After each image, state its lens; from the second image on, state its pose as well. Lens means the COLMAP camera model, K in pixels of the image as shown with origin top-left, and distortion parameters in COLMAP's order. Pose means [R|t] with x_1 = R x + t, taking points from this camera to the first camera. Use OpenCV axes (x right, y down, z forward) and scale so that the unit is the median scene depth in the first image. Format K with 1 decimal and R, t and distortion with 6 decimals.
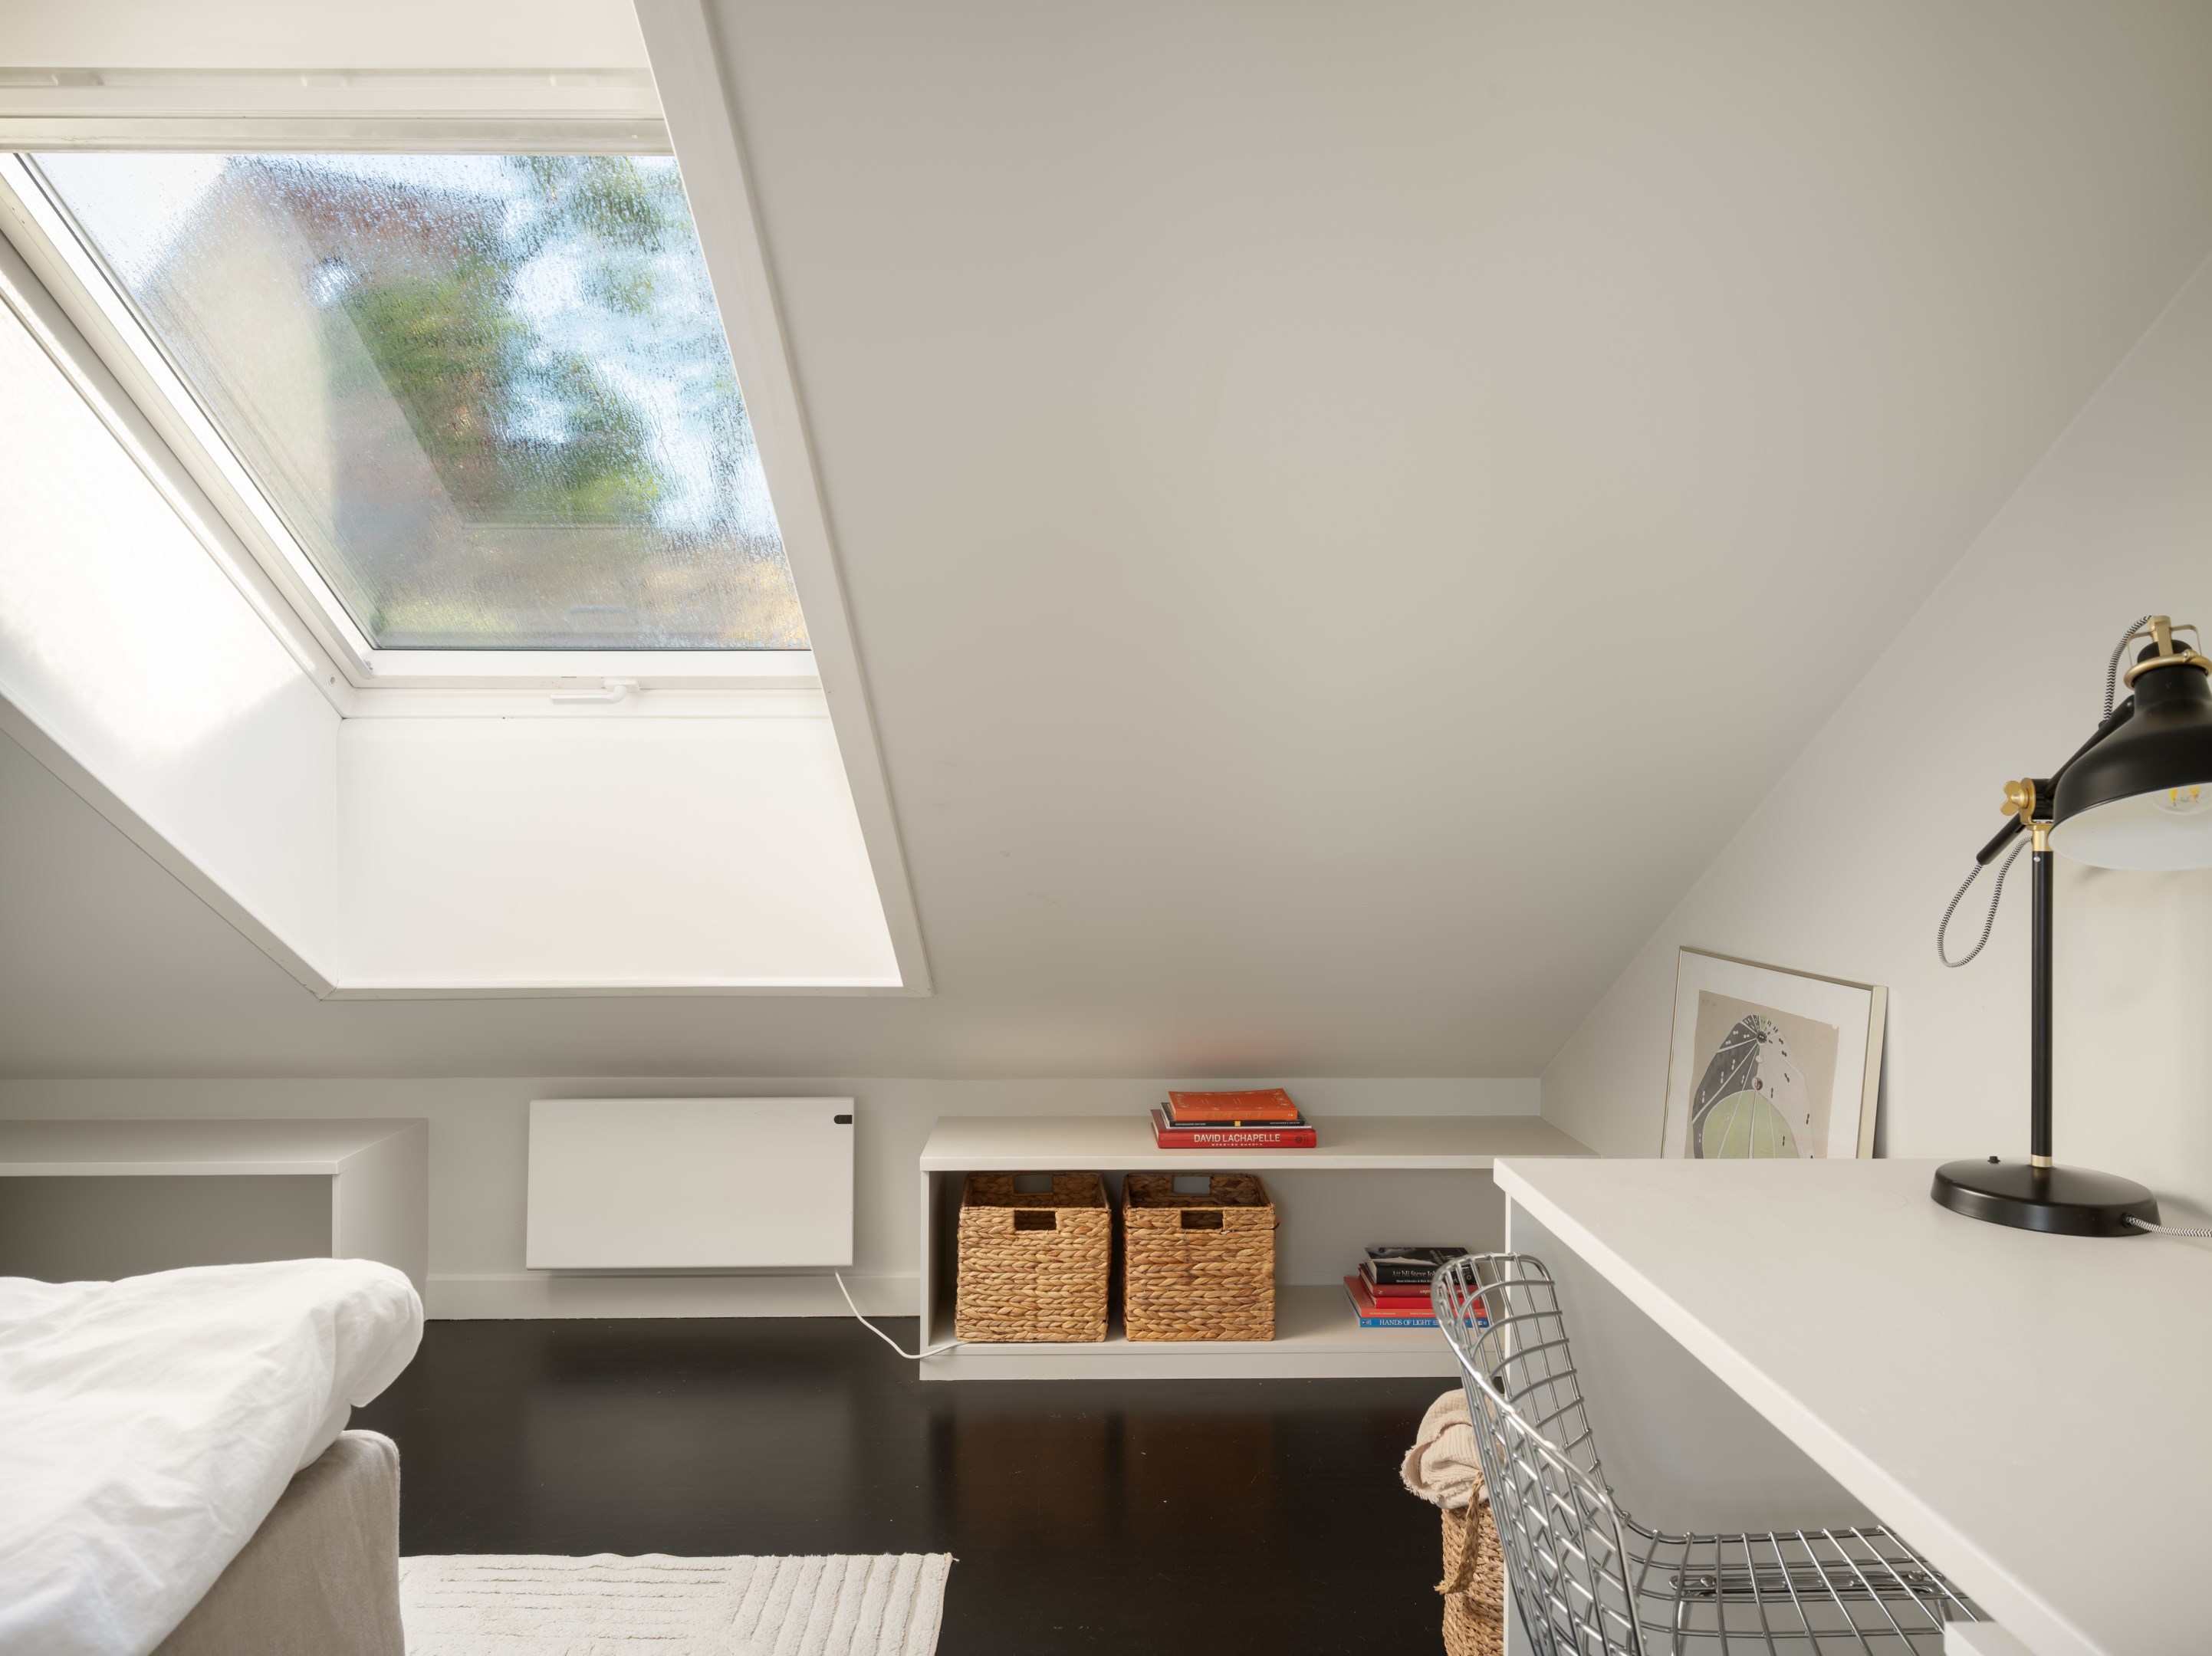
lens RADIAL K [[1448.7, 0, 1097.6], [0, 1448.7, 817.8], [0, 0, 1]] dist [-0.002963, -0.000931]
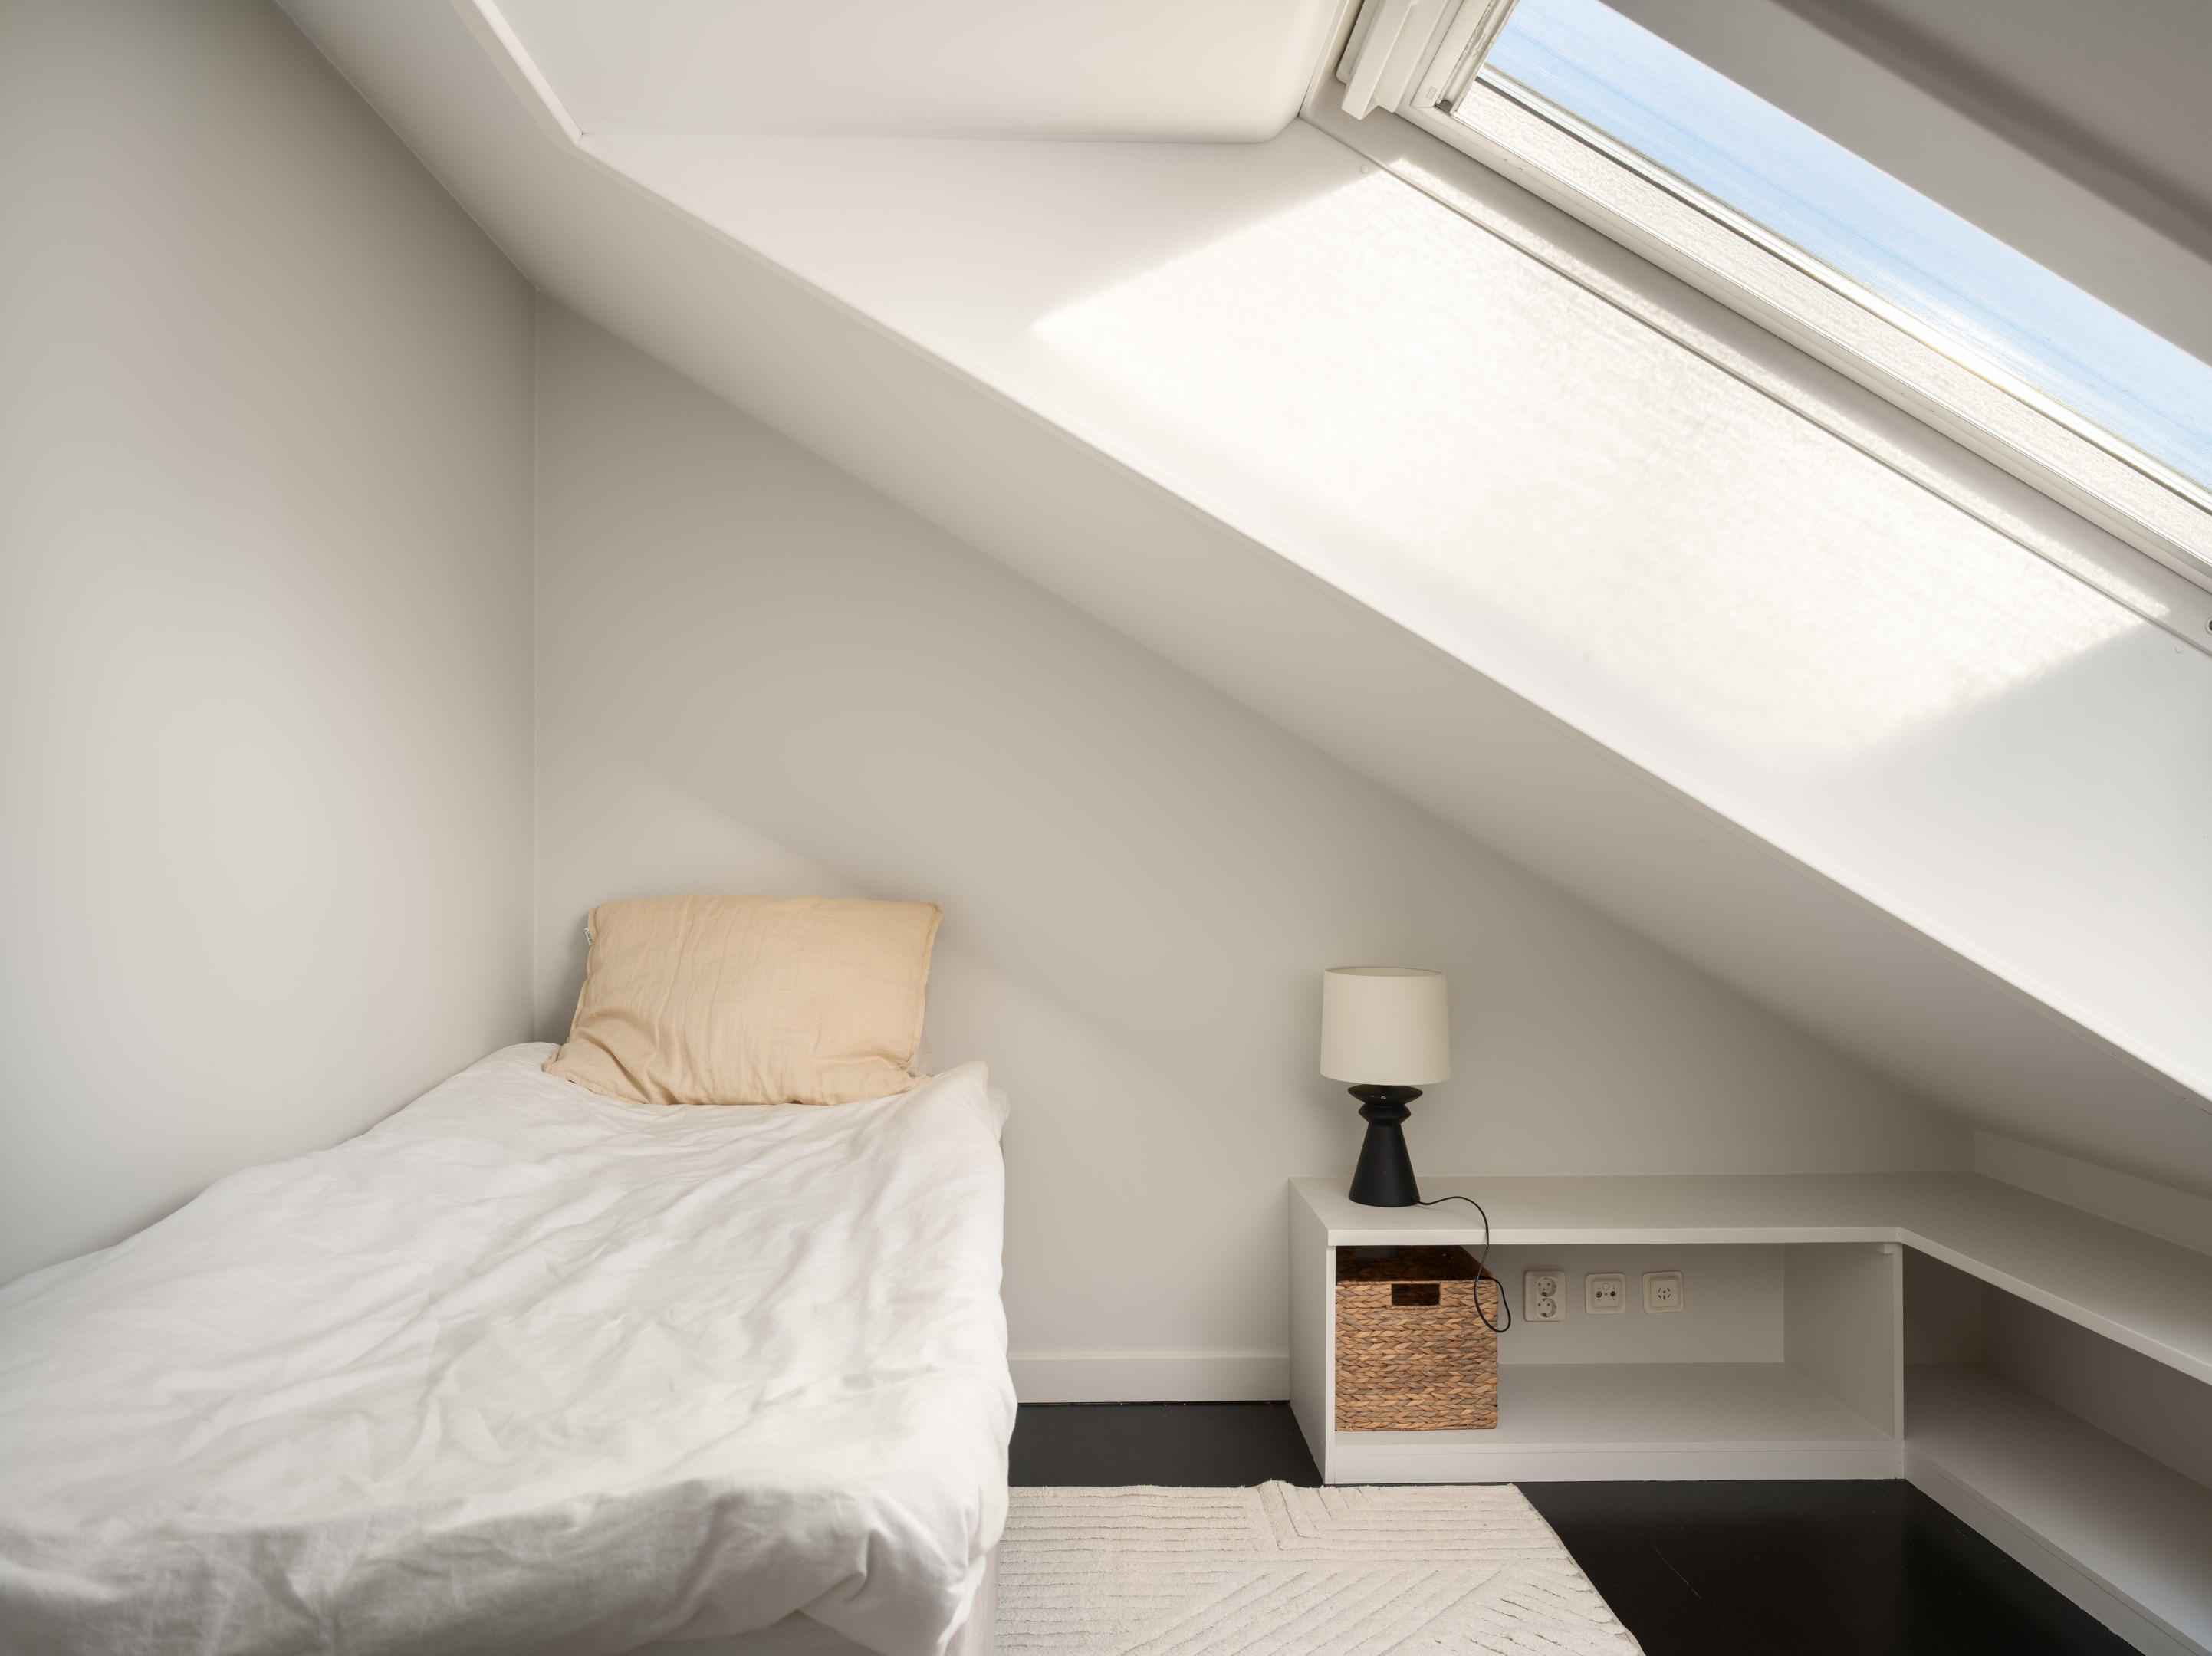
lens RADIAL K [[1448.7, 0, 1097.6], [0, 1448.7, 817.8], [0, 0, 1]] dist [-0.002963, -0.000931]
pose [[0.027128, -0.012451, -0.999554, 0.267984], [-0.000296, 0.999922, -0.012464, -0.004766], [0.999632, 0.000634, 0.027122, 1.335592]]
